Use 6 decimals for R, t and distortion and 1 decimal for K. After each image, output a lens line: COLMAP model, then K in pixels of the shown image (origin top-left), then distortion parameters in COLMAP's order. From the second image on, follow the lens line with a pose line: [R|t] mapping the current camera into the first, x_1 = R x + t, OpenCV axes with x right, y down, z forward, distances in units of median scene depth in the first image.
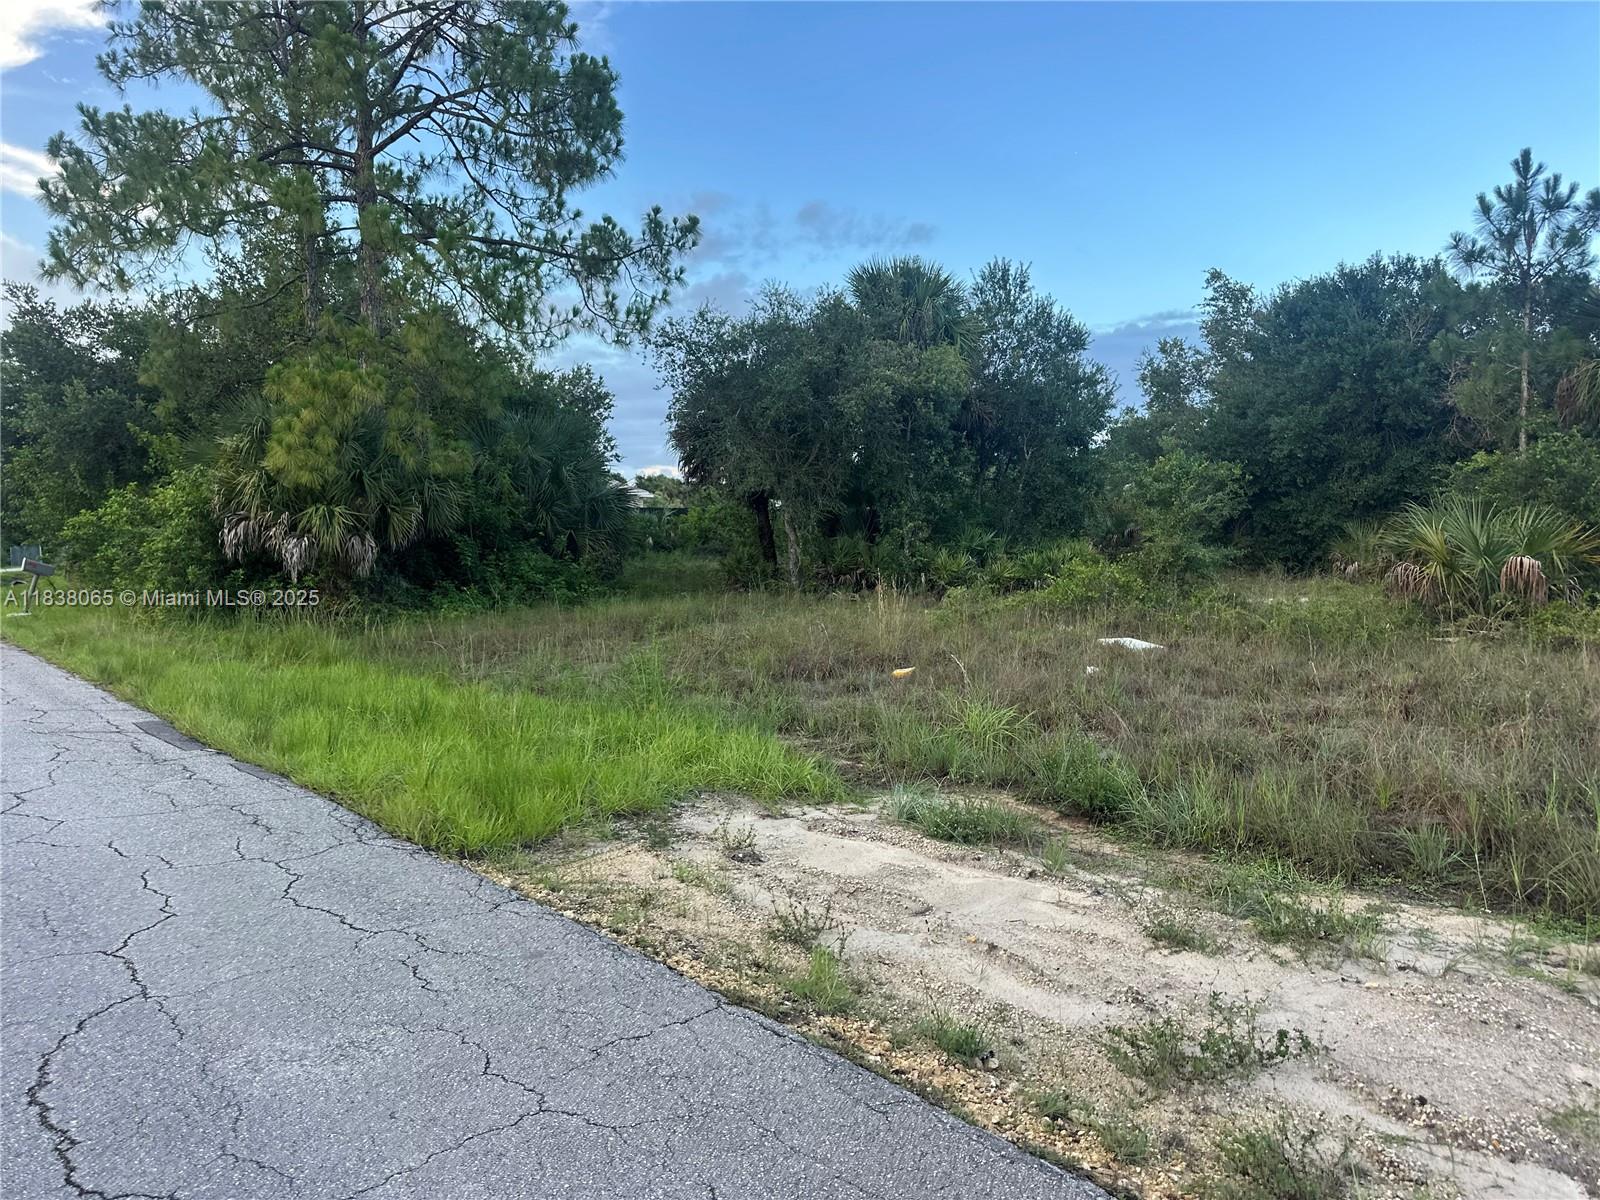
lens RADIAL K [[1118.0, 0, 789.7], [0, 1118.0, 613.3], [0, 0, 1]] dist [0.077811, -0.114958]
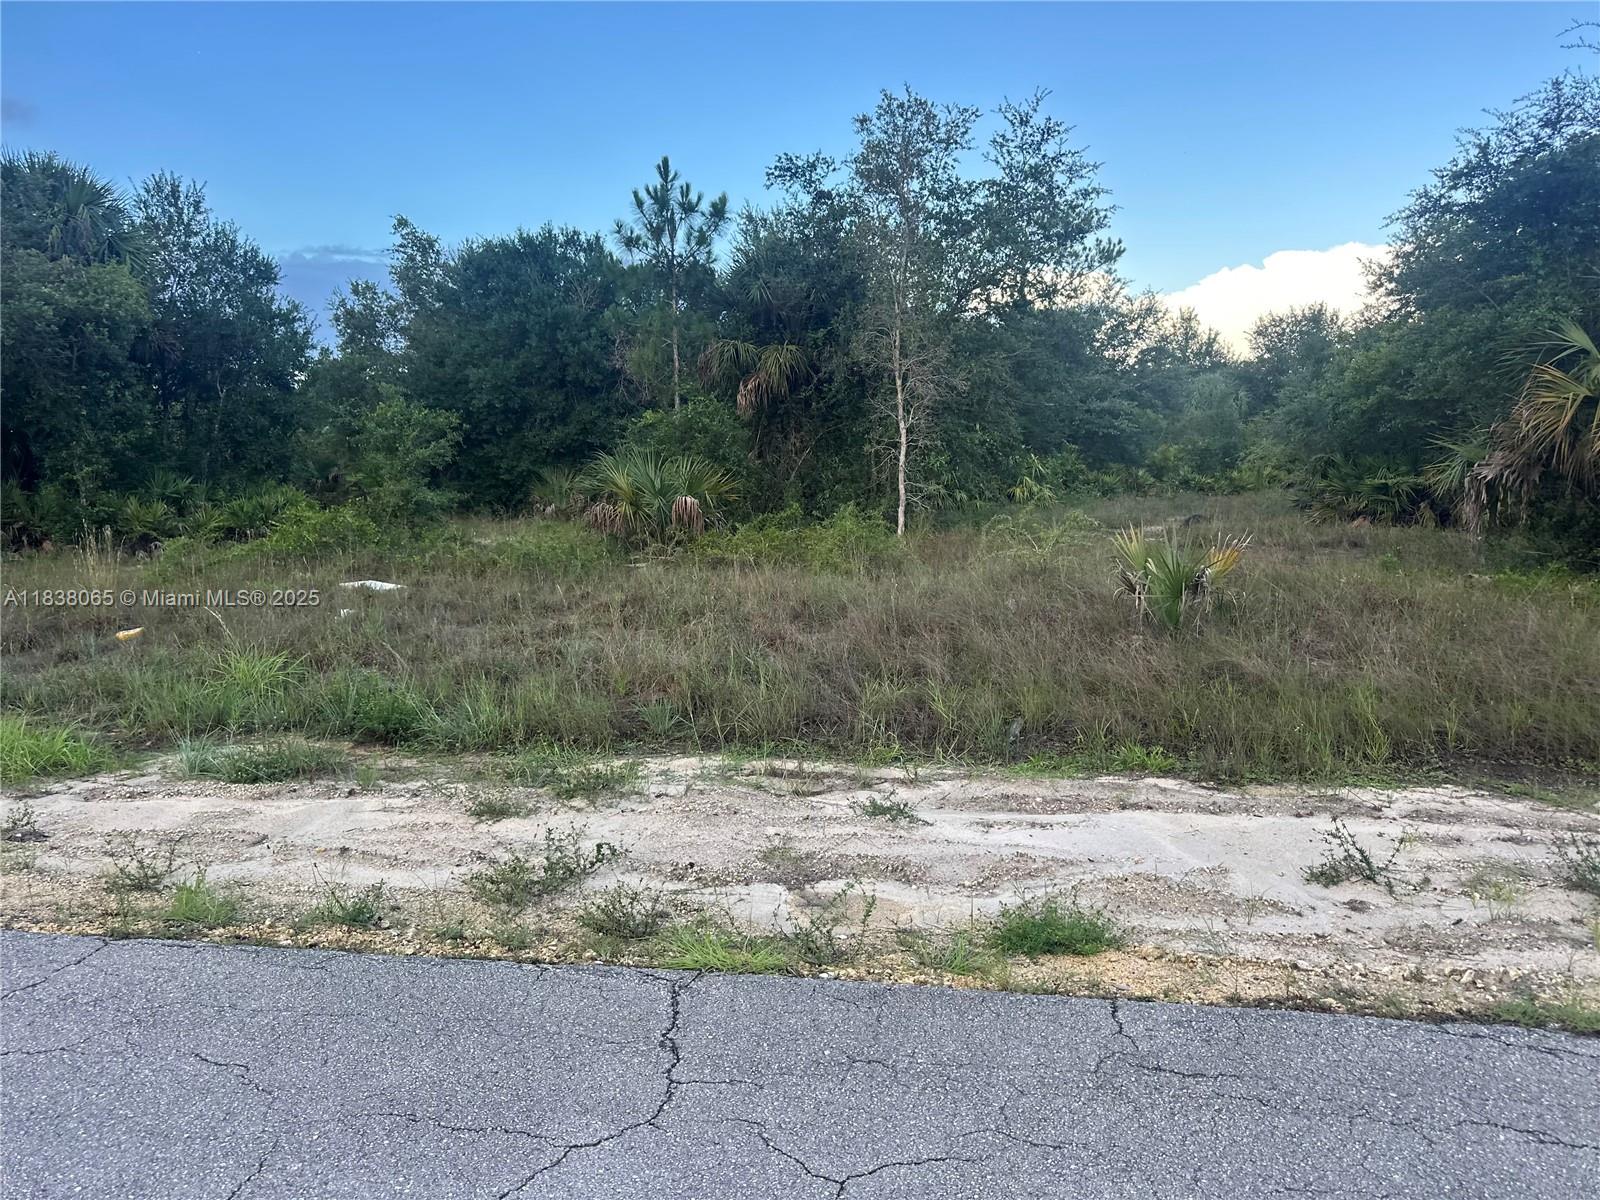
lens RADIAL K [[1119.7, 0, 800.0], [0, 1119.7, 600.0], [0, 0, 1]] dist [0.152230, -0.240410]
pose [[0.770579, -0.076215, 0.632771, -0.048170], [0.053353, 0.997053, 0.055119, 0.002931], [-0.635107, -0.008713, 0.772375, -0.045207]]
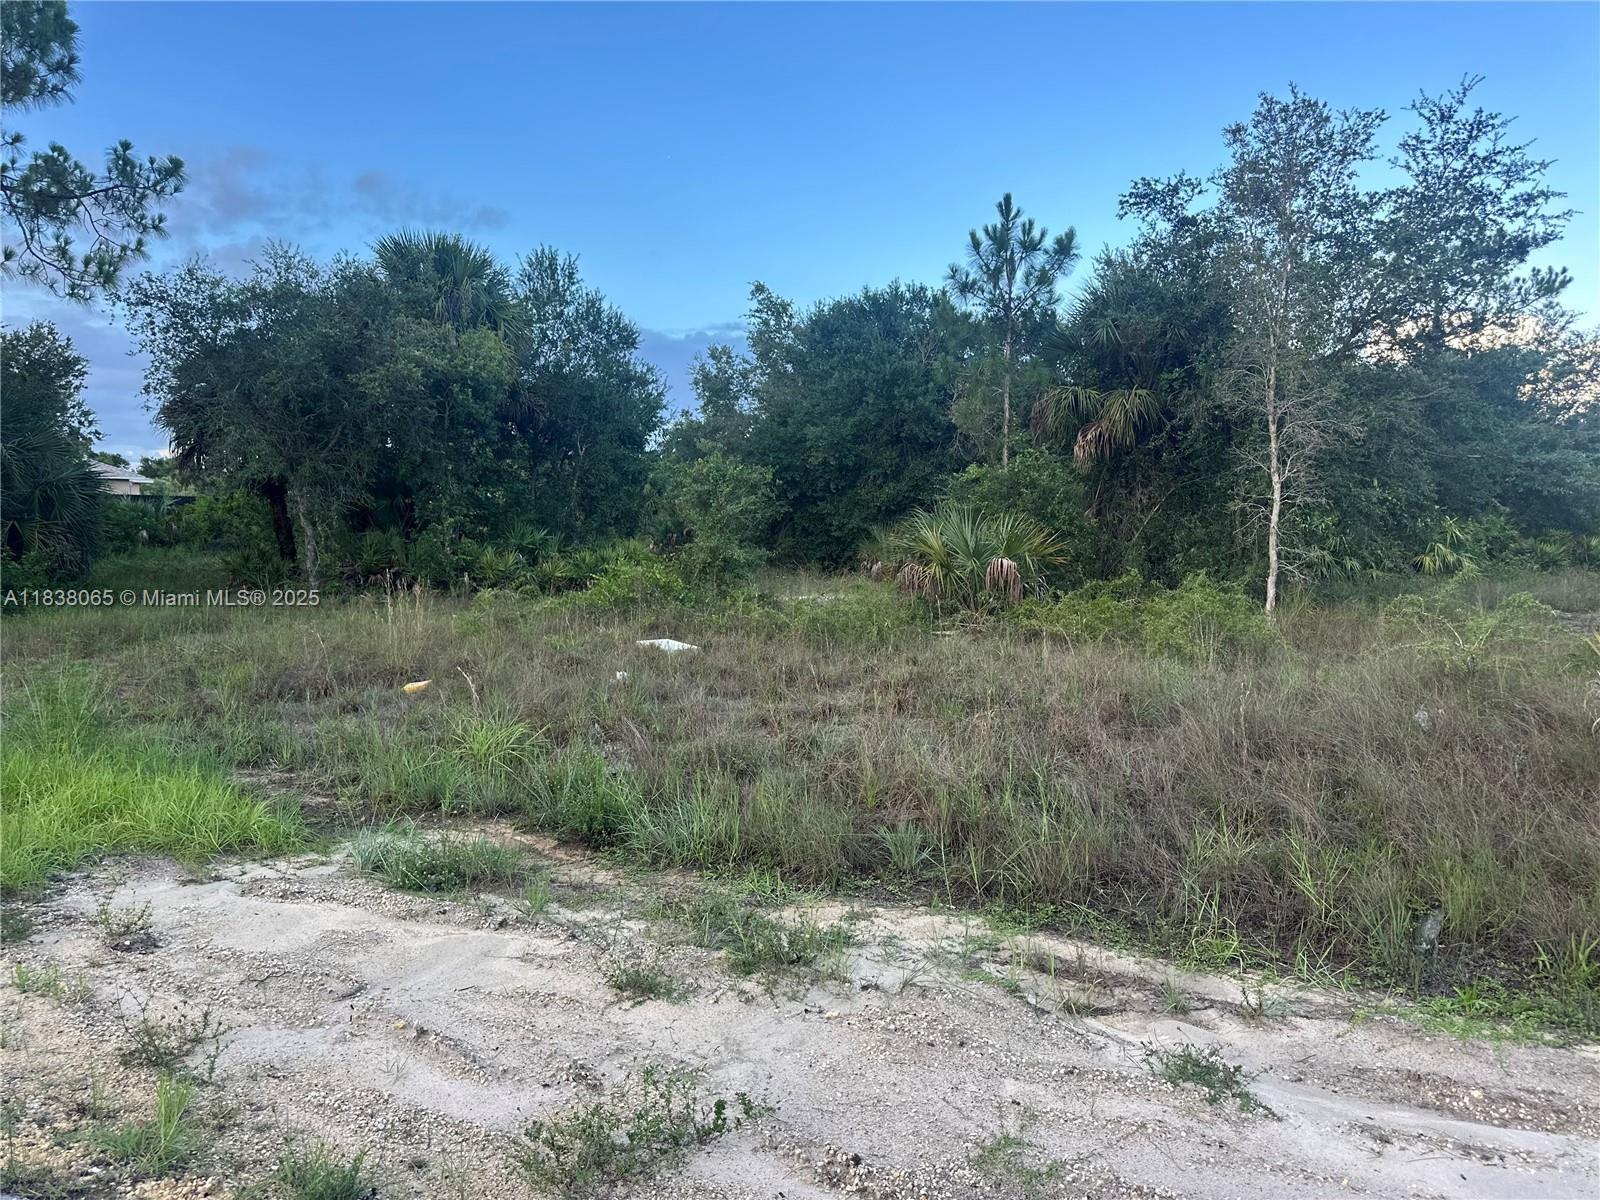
lens RADIAL K [[1131.3, 0, 798.5], [0, 1131.3, 594.3], [0, 0, 1]] dist [0.046883, -0.057371]
pose [[0.928587, -0.010610, 0.370962, 0.036408], [0.015969, 0.999808, -0.011377, -0.003821], [-0.370770, 0.016488, 0.928578, 0.030705]]
